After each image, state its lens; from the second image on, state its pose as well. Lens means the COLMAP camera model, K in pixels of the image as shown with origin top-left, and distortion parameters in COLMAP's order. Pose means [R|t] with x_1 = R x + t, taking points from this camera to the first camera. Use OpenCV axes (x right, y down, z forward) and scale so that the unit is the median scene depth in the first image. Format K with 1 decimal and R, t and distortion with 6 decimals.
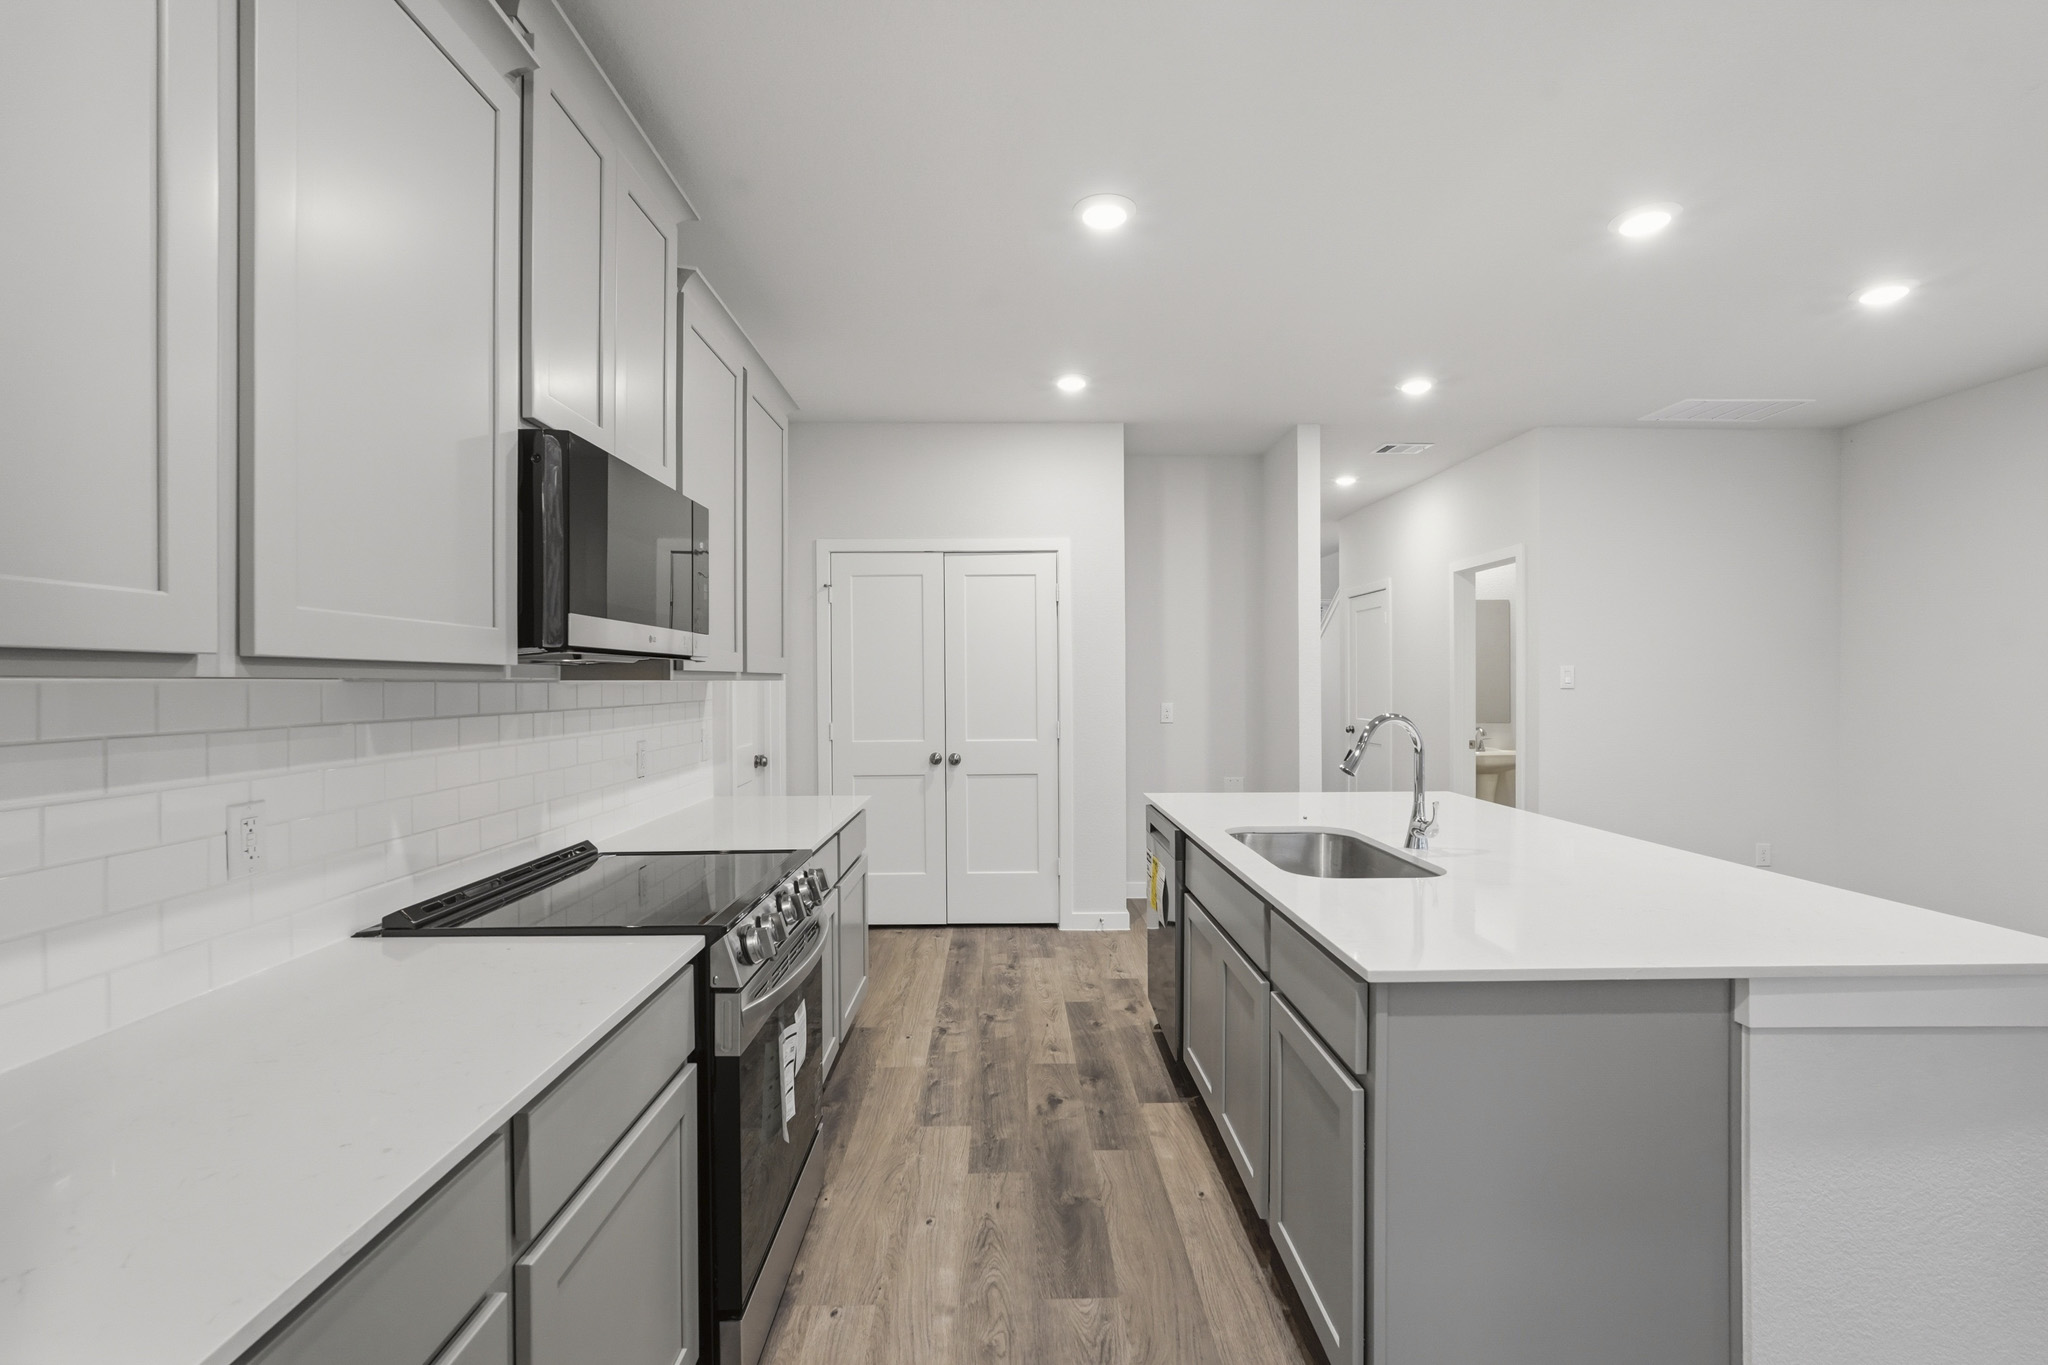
lens RADIAL K [[912.5, 0, 1024.6], [0, 912.5, 684.5], [0, 0, 1]] dist [-0.012997, 0.005364]
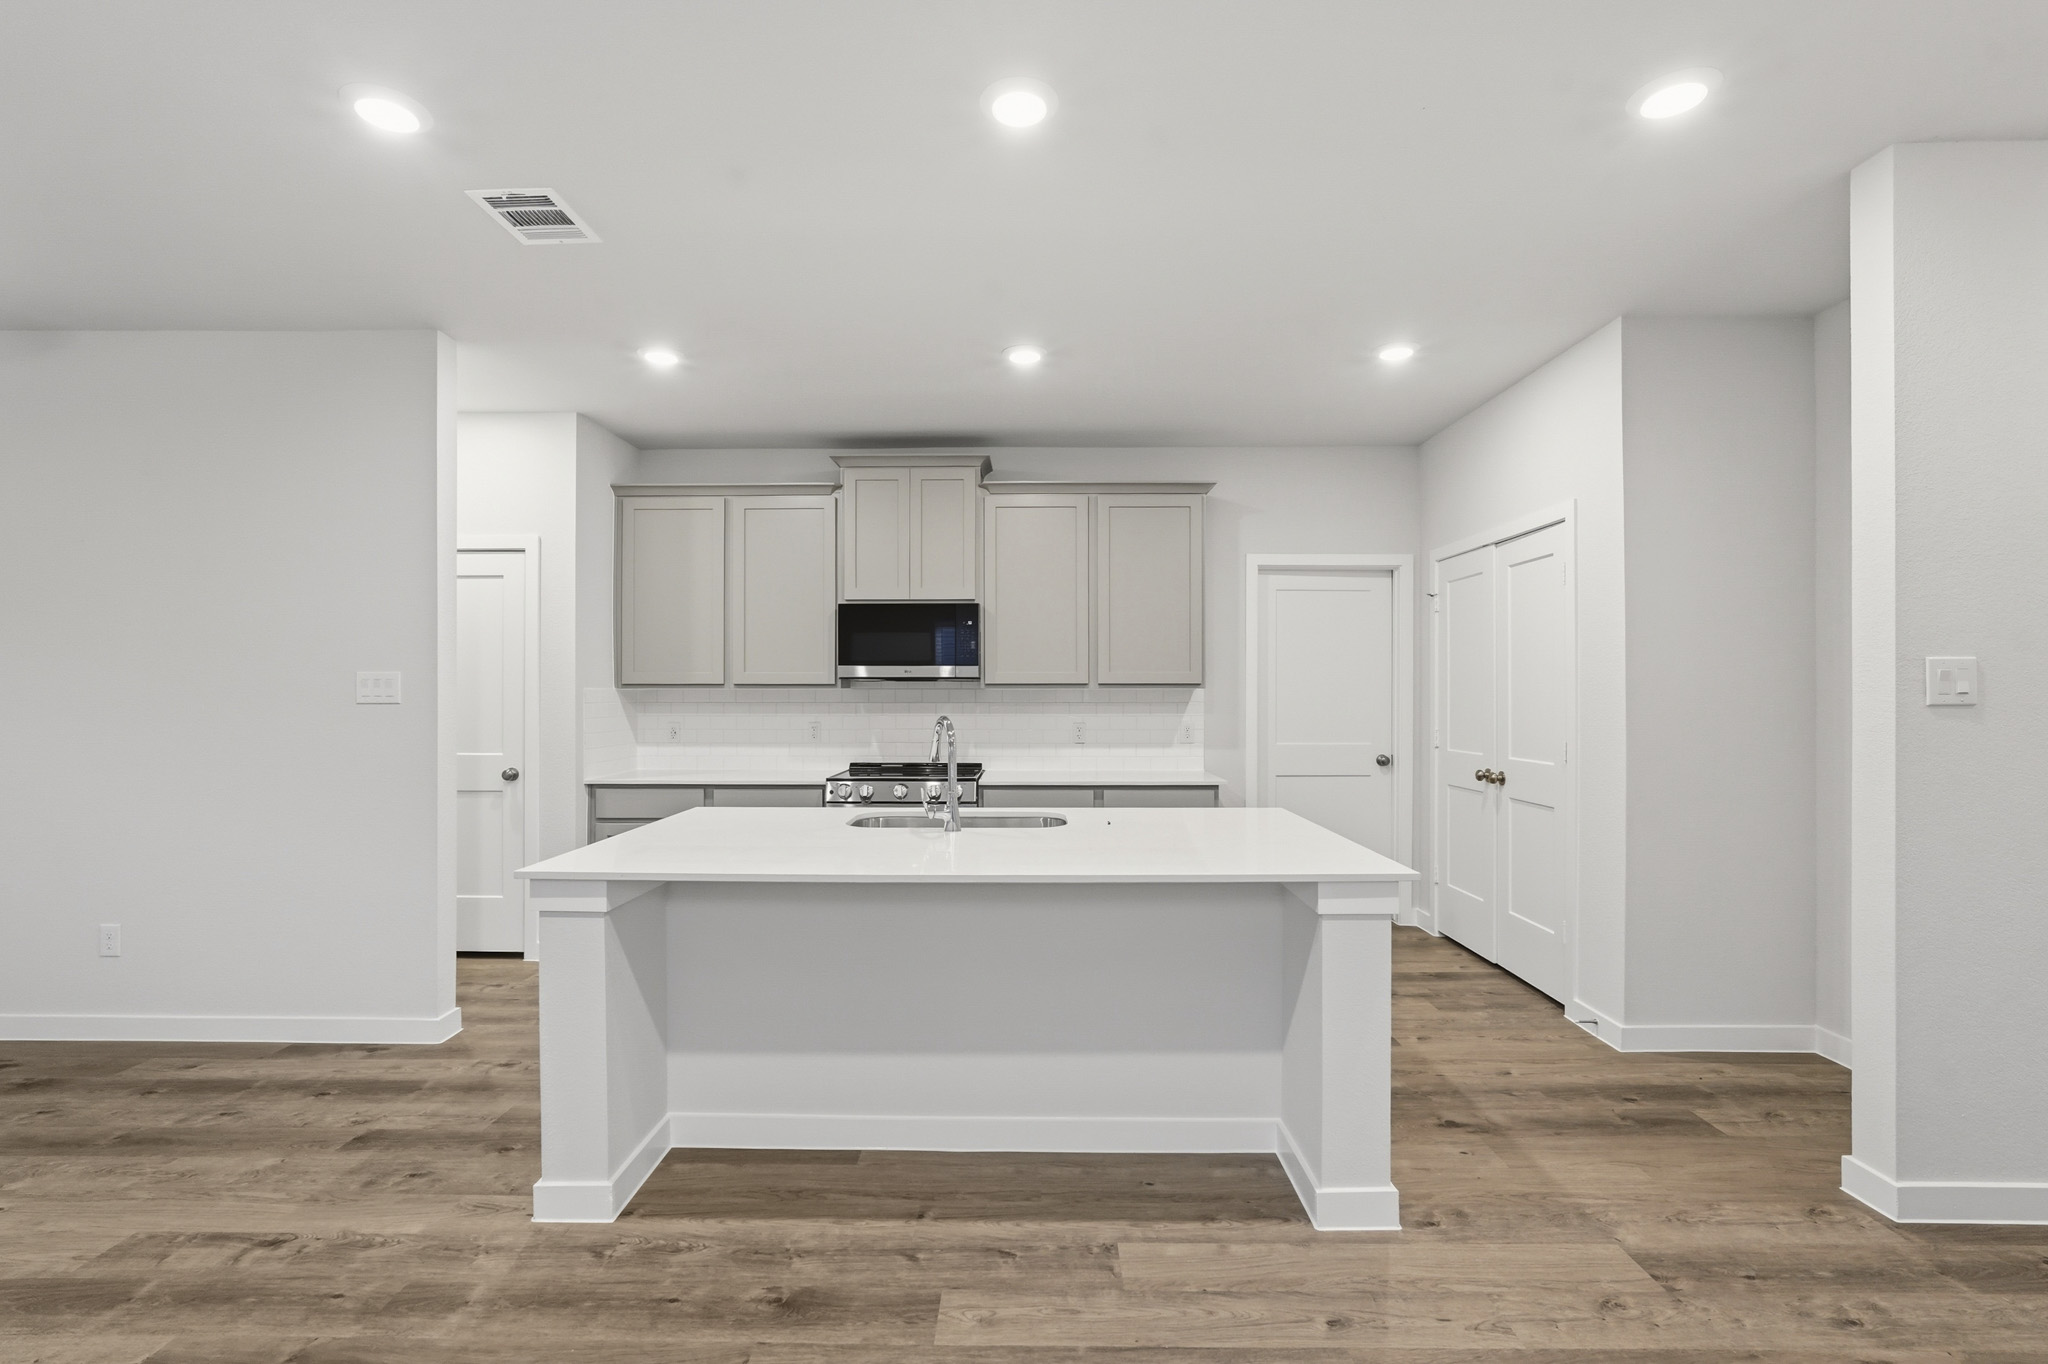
lens RADIAL K [[912.5, 0, 1014.1], [0, 912.5, 688.2], [0, 0, 1]] dist [-0.012997, 0.005364]
pose [[-0.030919, -0.000456, -0.999522, 0.943648], [-0.005398, 0.999985, -0.000289, -0.002364], [0.999507, 0.005387, -0.030921, 0.652501]]
